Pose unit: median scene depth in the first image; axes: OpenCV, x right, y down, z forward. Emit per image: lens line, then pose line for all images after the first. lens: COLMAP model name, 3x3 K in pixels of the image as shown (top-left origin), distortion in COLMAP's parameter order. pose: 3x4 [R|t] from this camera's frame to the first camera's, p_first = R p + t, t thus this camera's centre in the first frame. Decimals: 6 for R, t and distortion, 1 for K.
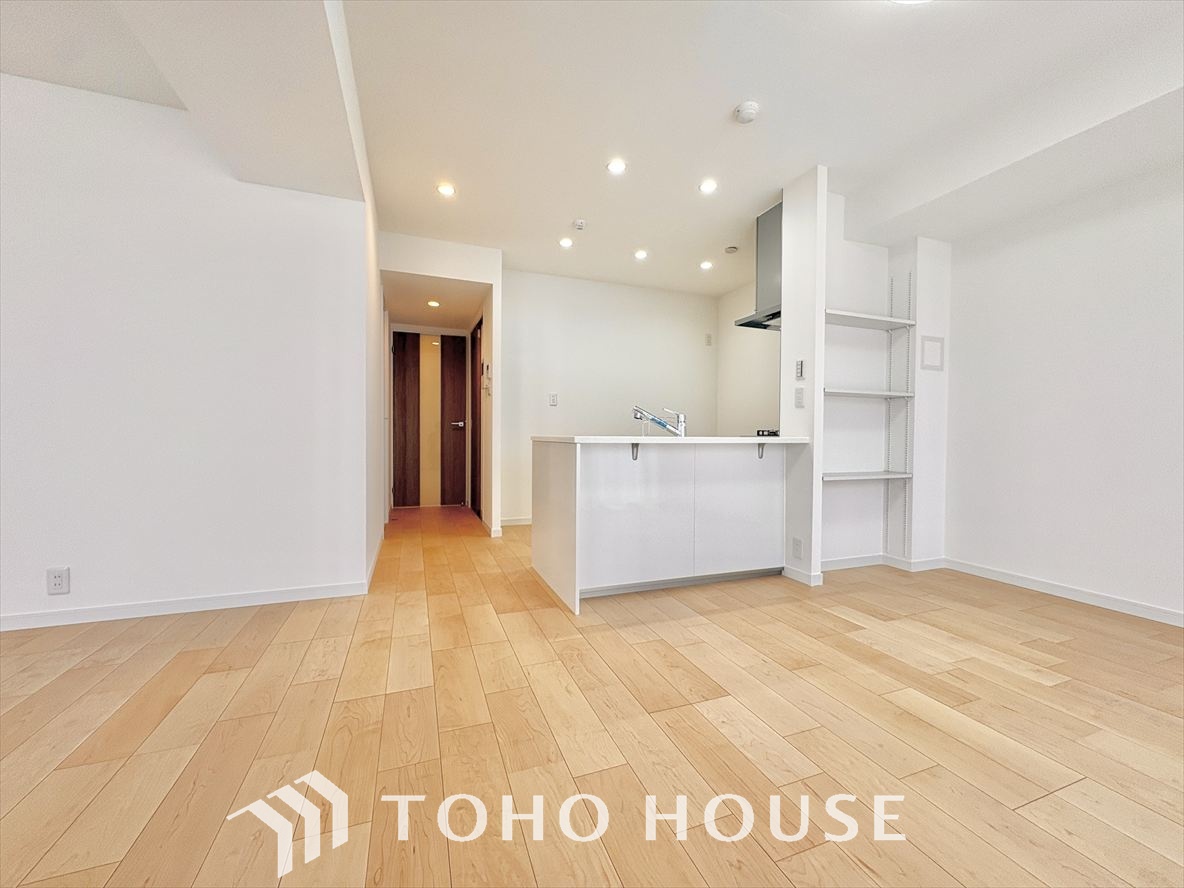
lens RADIAL K [[471.2, 0, 592.0], [0, 471.2, 444.0], [0, 0, 1]] dist [-0.000024, 0.000402]
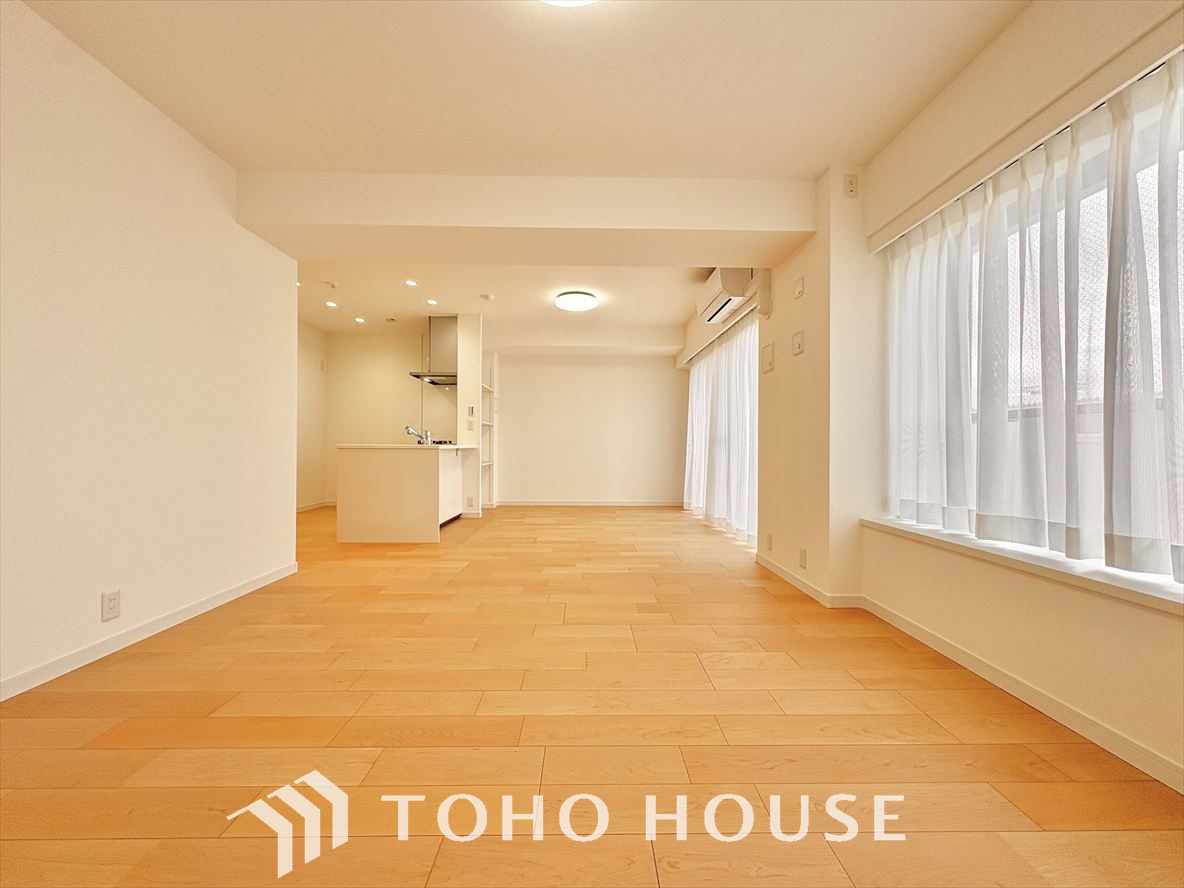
lens RADIAL K [[471.2, 0, 592.0], [0, 471.2, 444.0], [0, 0, 1]] dist [-0.000024, 0.000402]
pose [[0.339825, -0.003080, 0.940484, -1.233733], [0.012805, 0.999917, -0.001353, -0.008742], [-0.940402, 0.012503, 0.339836, -0.150817]]
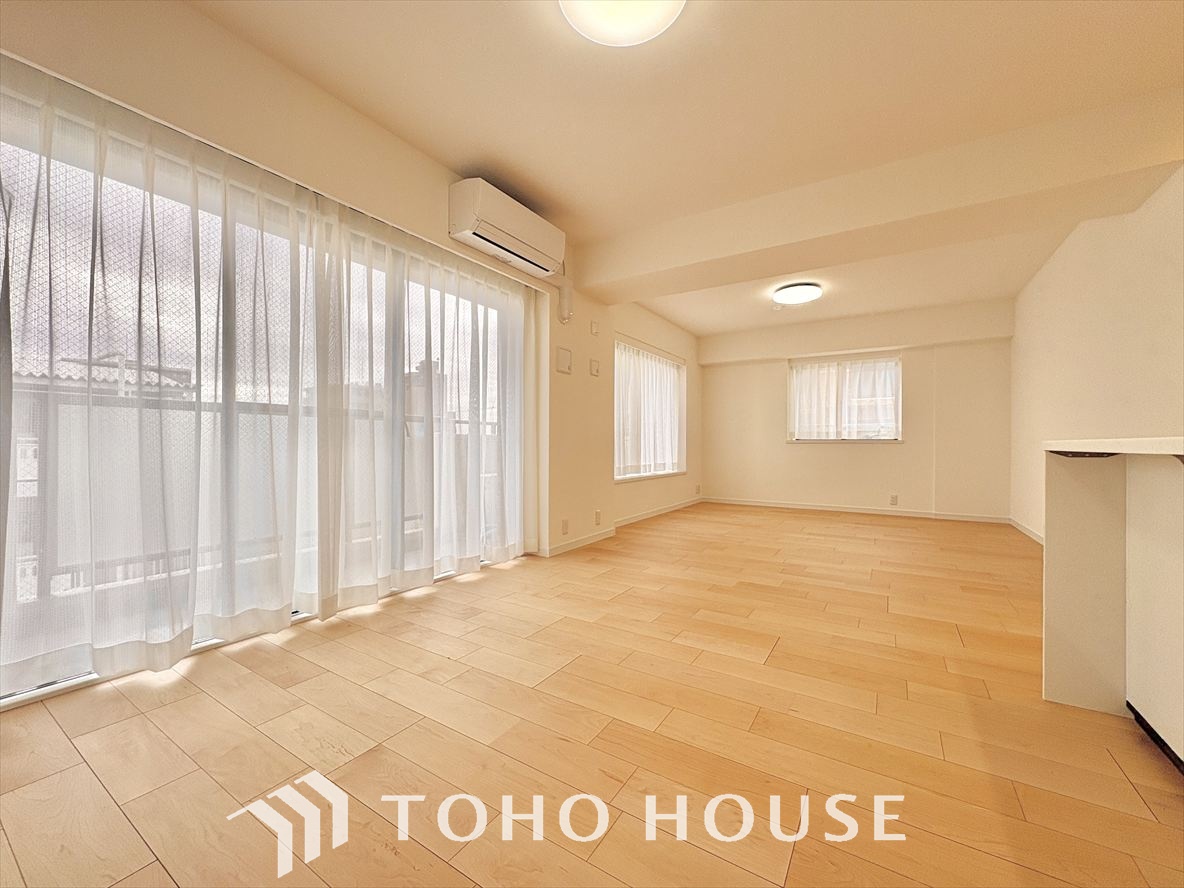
lens RADIAL K [[471.2, 0, 592.0], [0, 471.2, 444.0], [0, 0, 1]] dist [-0.000024, 0.000402]
pose [[-0.799465, -0.010744, -0.600617, 0.729769], [-0.020180, 0.999756, 0.008976, -0.004778], [0.600374, 0.019296, -0.799487, 0.908970]]
